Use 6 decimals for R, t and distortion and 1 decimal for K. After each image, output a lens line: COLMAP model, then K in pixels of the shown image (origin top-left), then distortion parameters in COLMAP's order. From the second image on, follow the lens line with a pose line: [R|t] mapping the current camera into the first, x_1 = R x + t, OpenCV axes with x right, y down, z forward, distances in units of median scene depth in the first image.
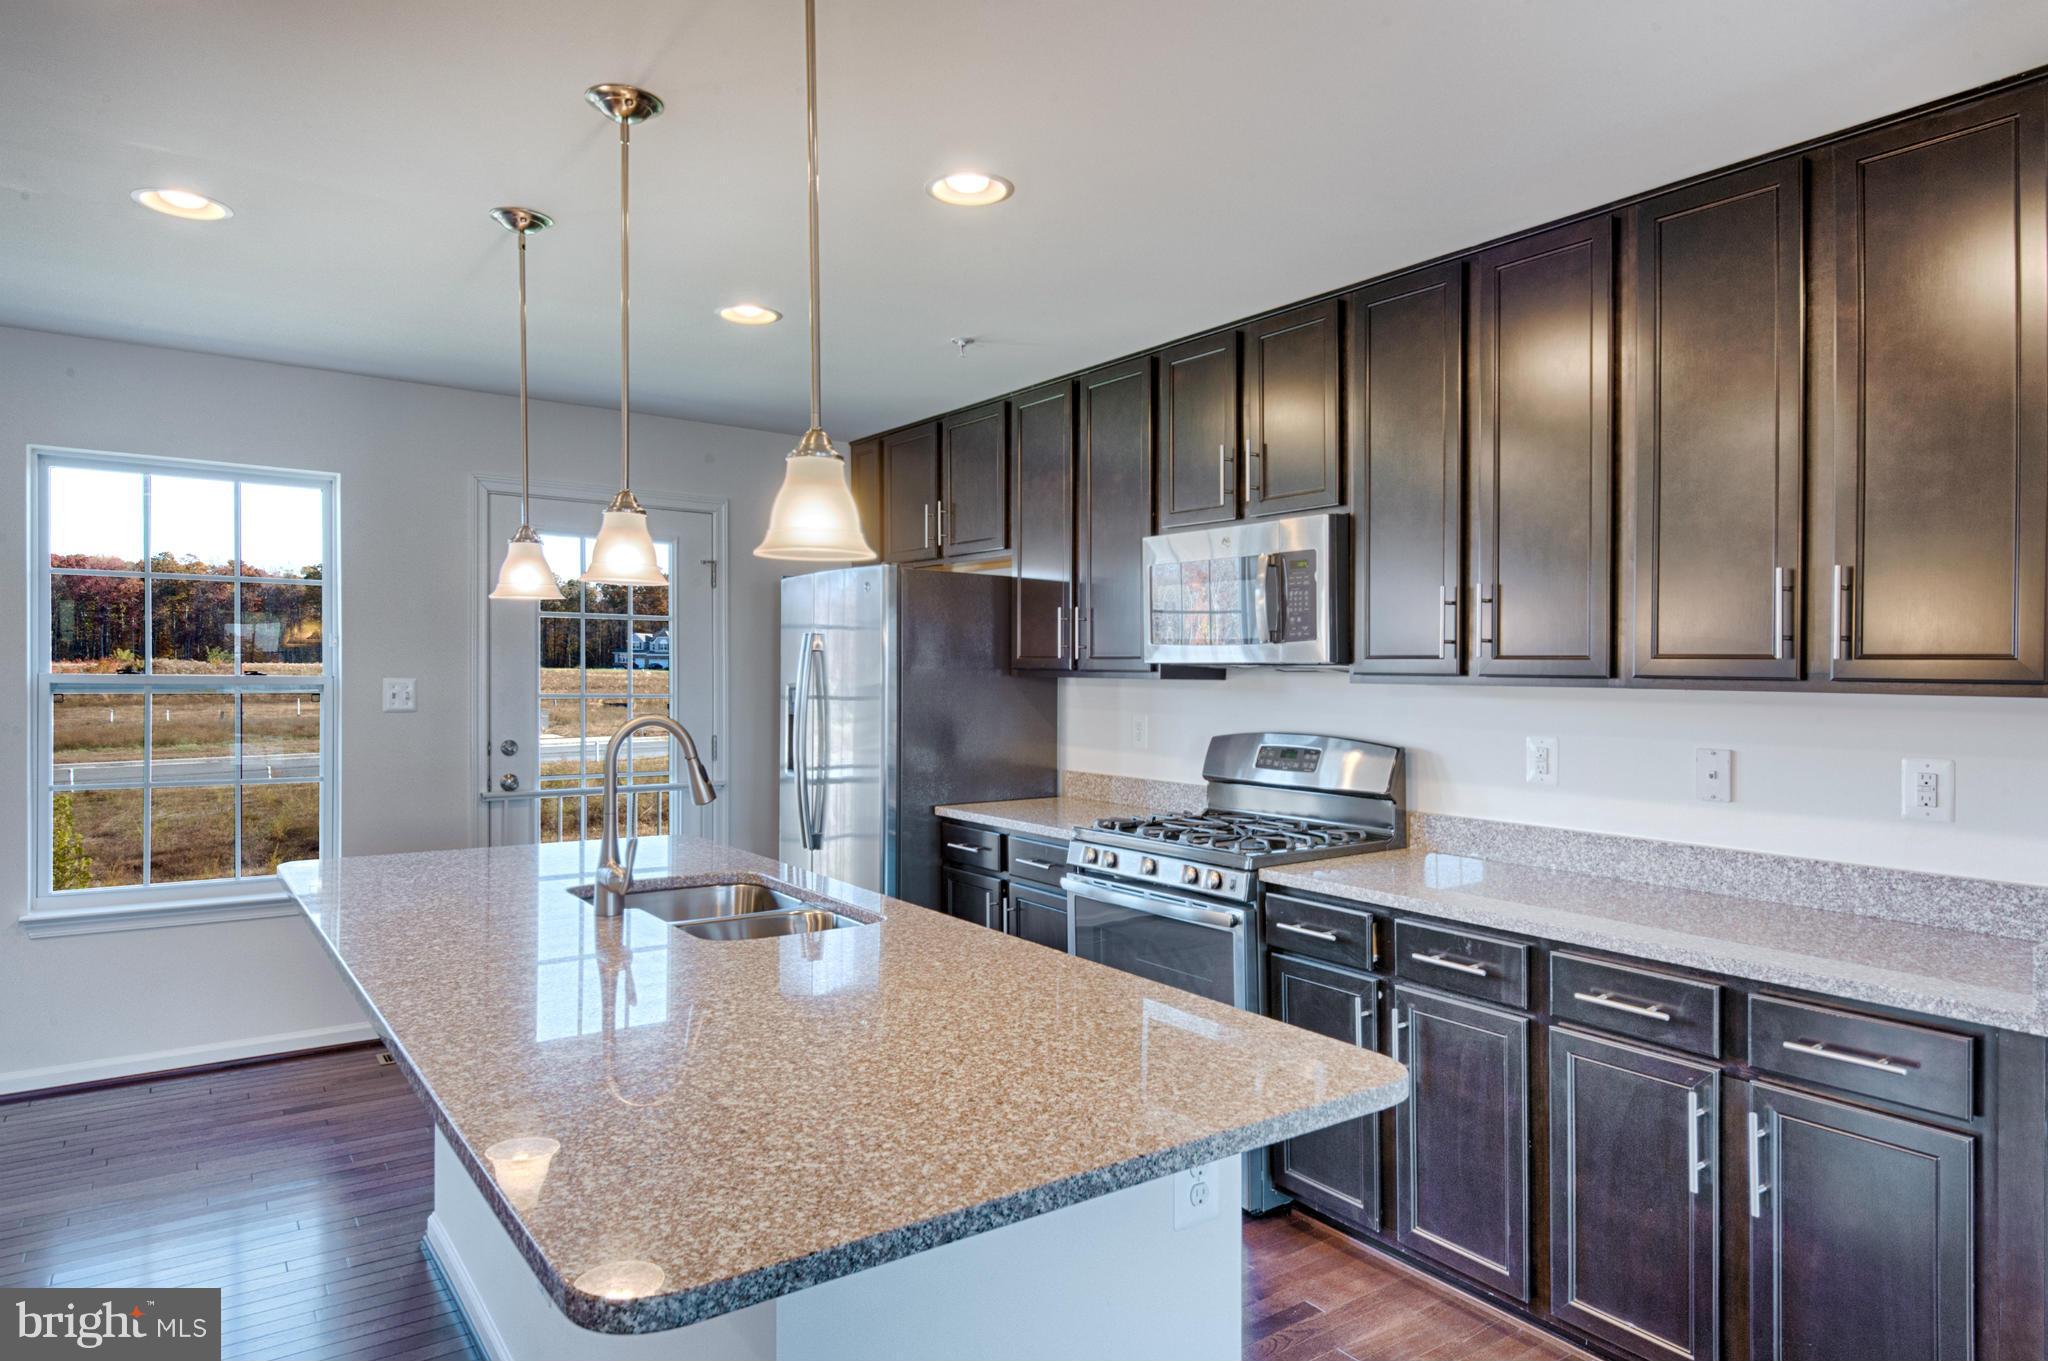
lens RADIAL K [[1240.3, 0, 1039.3], [0, 1240.3, 689.2], [0, 0, 1]] dist [0.033764, -0.000122]
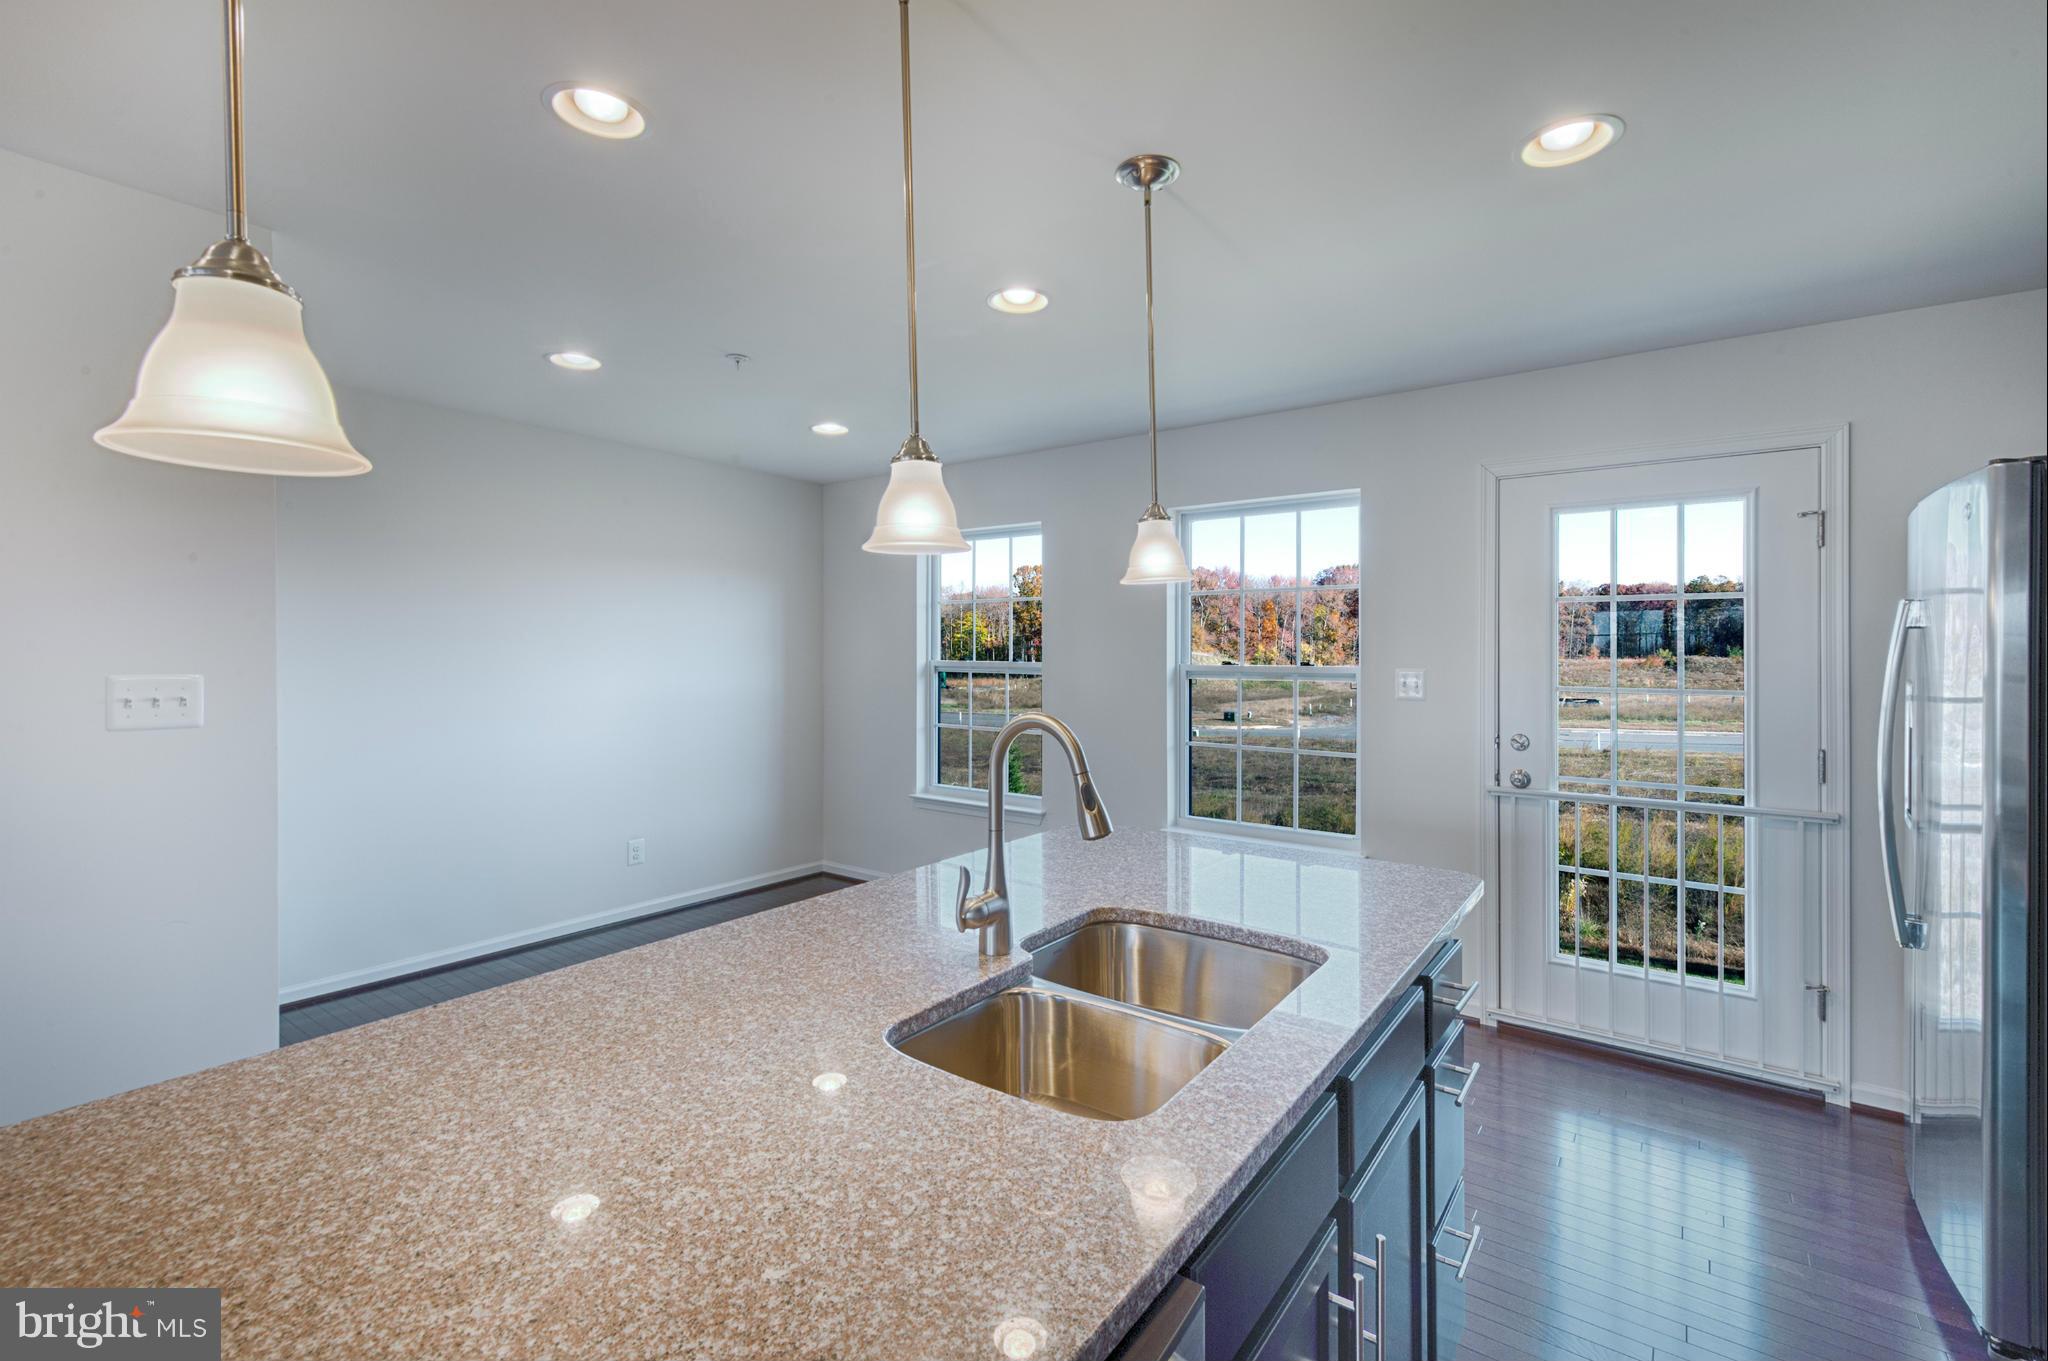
lens RADIAL K [[914.2, 0, 1030.2], [0, 914.2, 671.2], [0, 0, 1]] dist [0.003568, -0.000834]
pose [[0.315278, 0.003175, -0.948994, 0.154418], [-0.010673, 0.999943, -0.000200, -0.004566], [0.948939, 0.010192, 0.315294, 0.544988]]
